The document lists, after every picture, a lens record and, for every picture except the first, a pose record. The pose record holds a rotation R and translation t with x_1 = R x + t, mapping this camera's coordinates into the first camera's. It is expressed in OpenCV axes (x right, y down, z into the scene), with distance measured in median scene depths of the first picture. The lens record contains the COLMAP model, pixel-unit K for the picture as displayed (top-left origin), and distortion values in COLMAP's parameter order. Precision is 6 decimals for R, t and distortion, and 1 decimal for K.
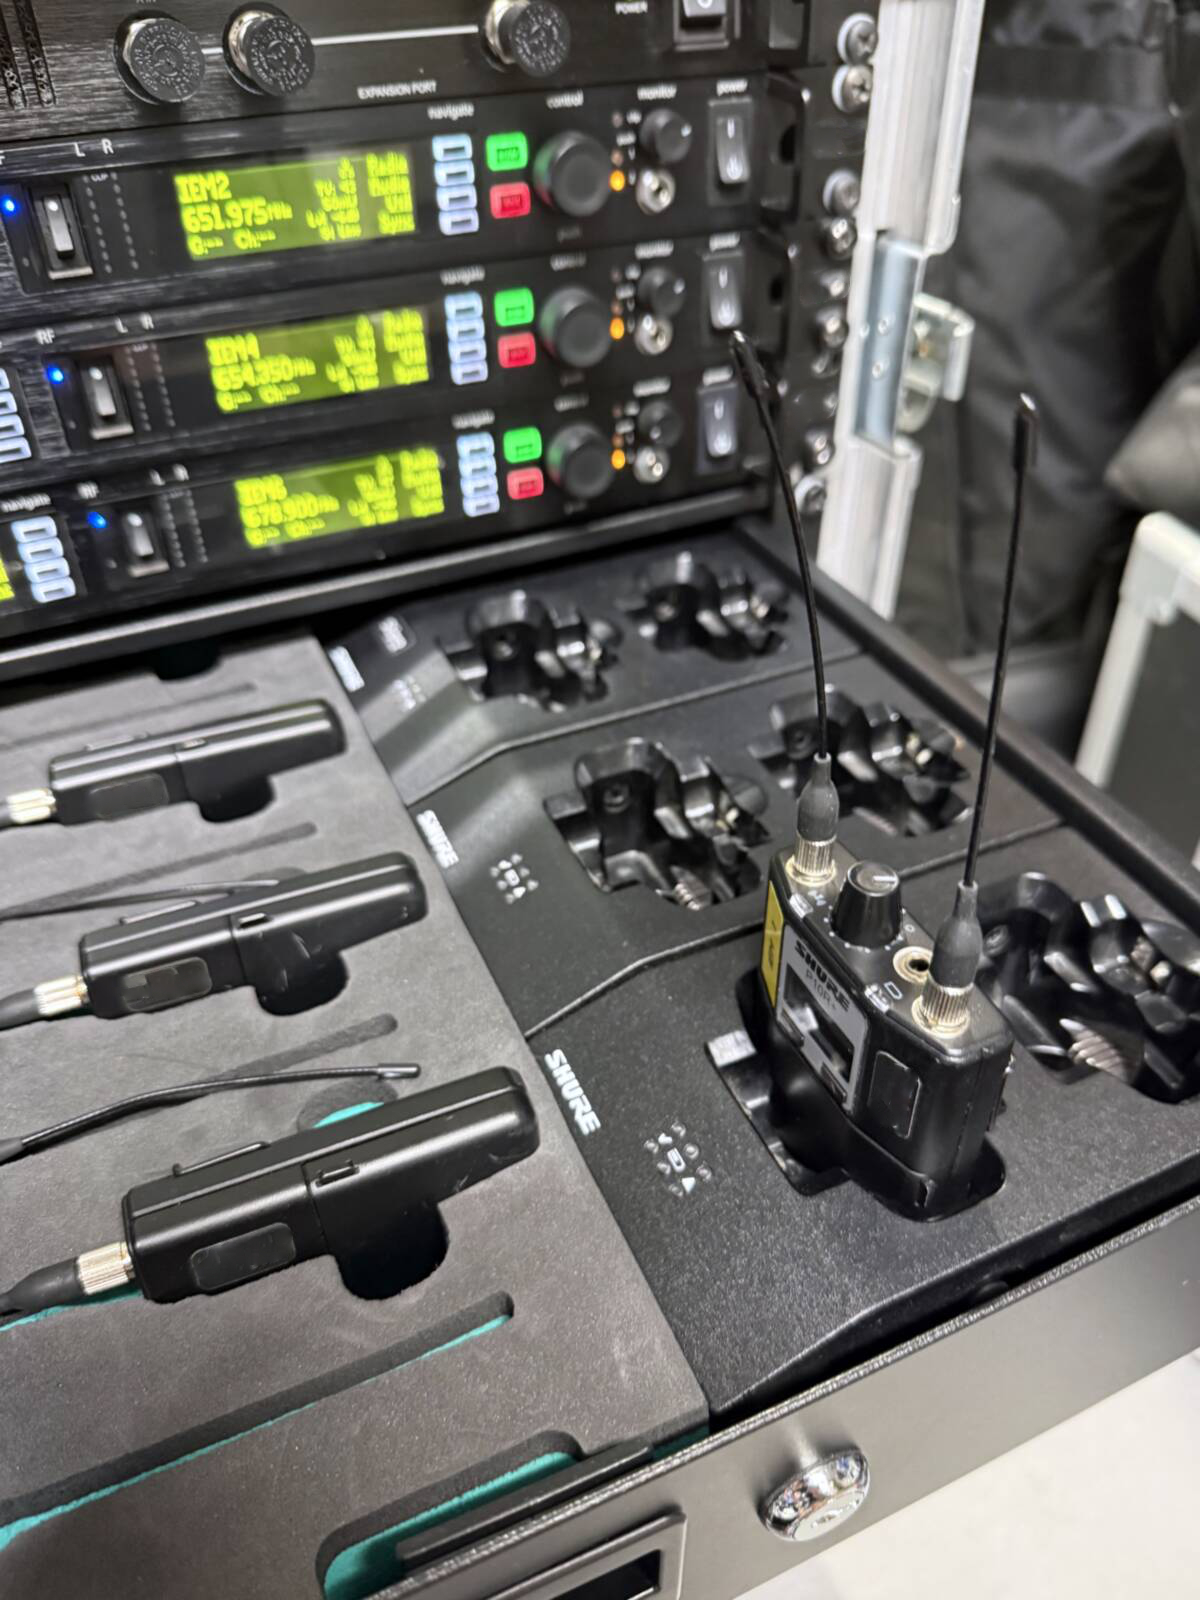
lens RADIAL K [[1241.6, 0, 618.9], [0, 1241.6, 827.0], [0, 0, 1]] dist [-0.061274, 0.004506]
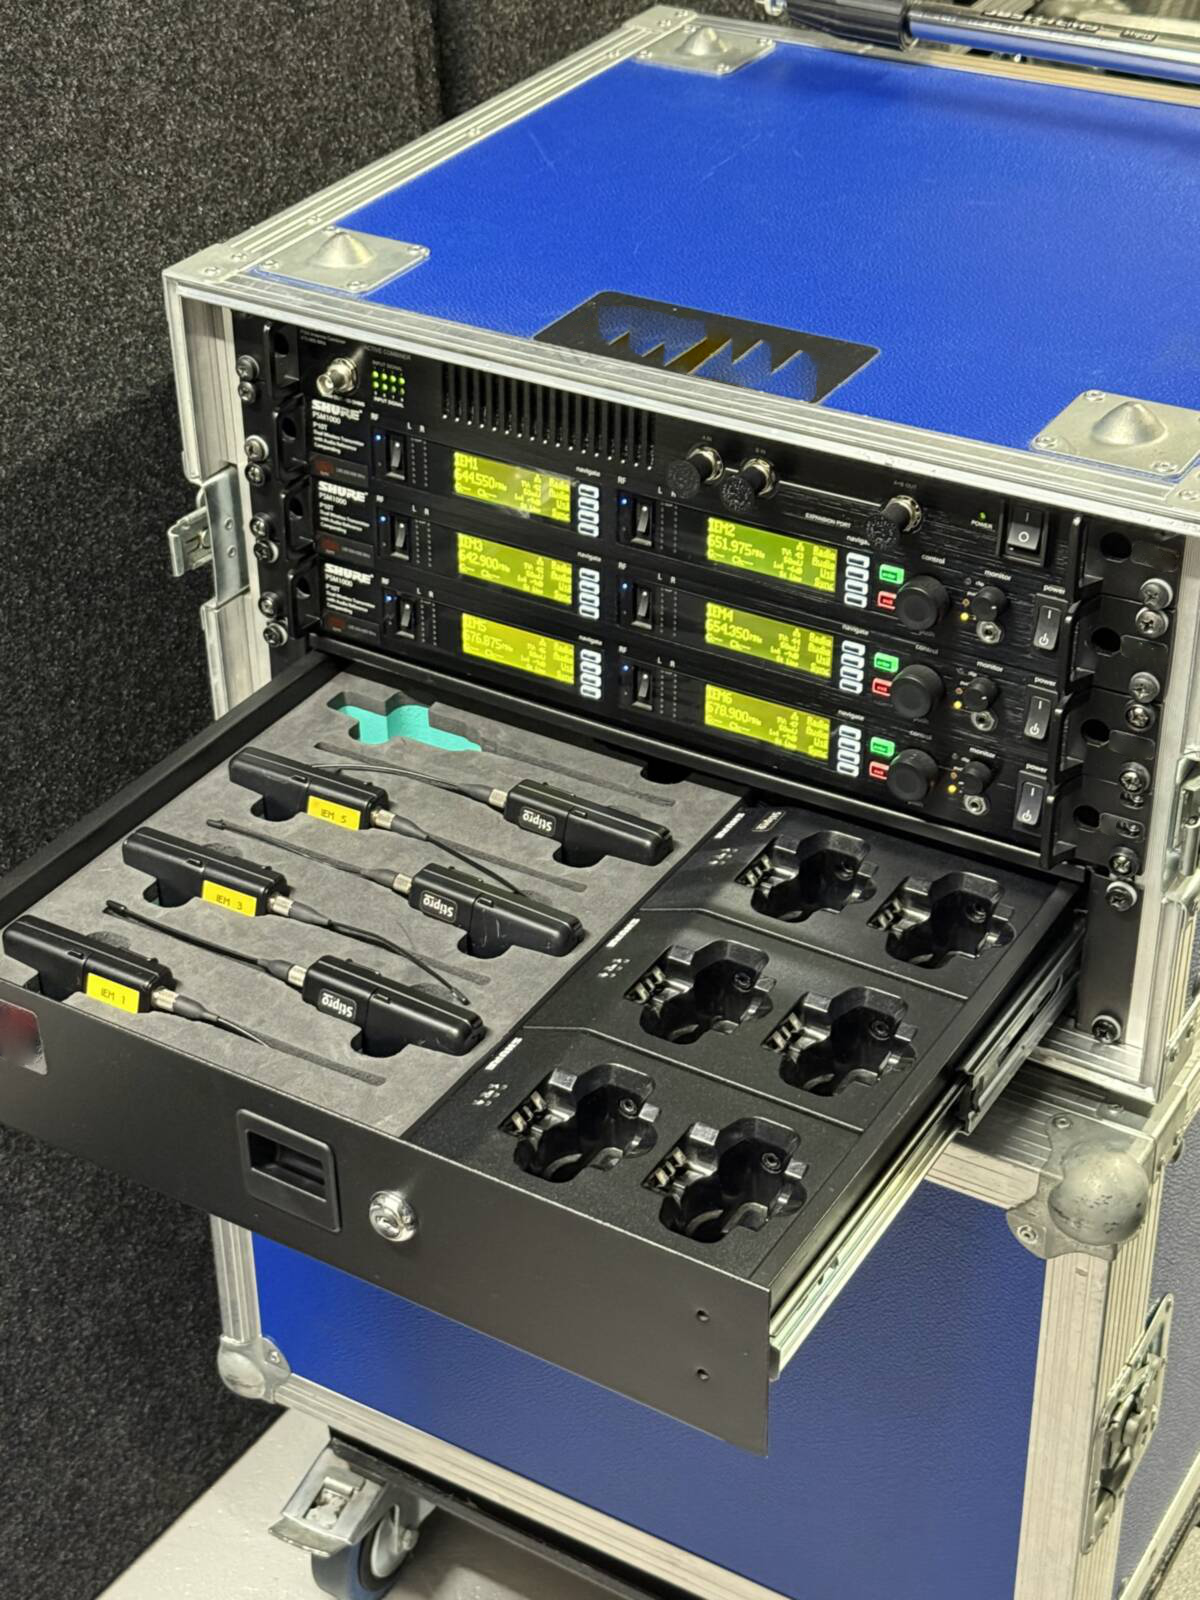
lens RADIAL K [[2571.3, 0, 590.8], [0, 2571.3, 794.9], [0, 0, 1]] dist [0.137833, 0.000000]
pose [[0.562083, 0.460681, -0.686903, 1.978562], [-0.512440, 0.845877, 0.147976, -0.595359], [0.649206, 0.268822, 0.711524, -1.408450]]
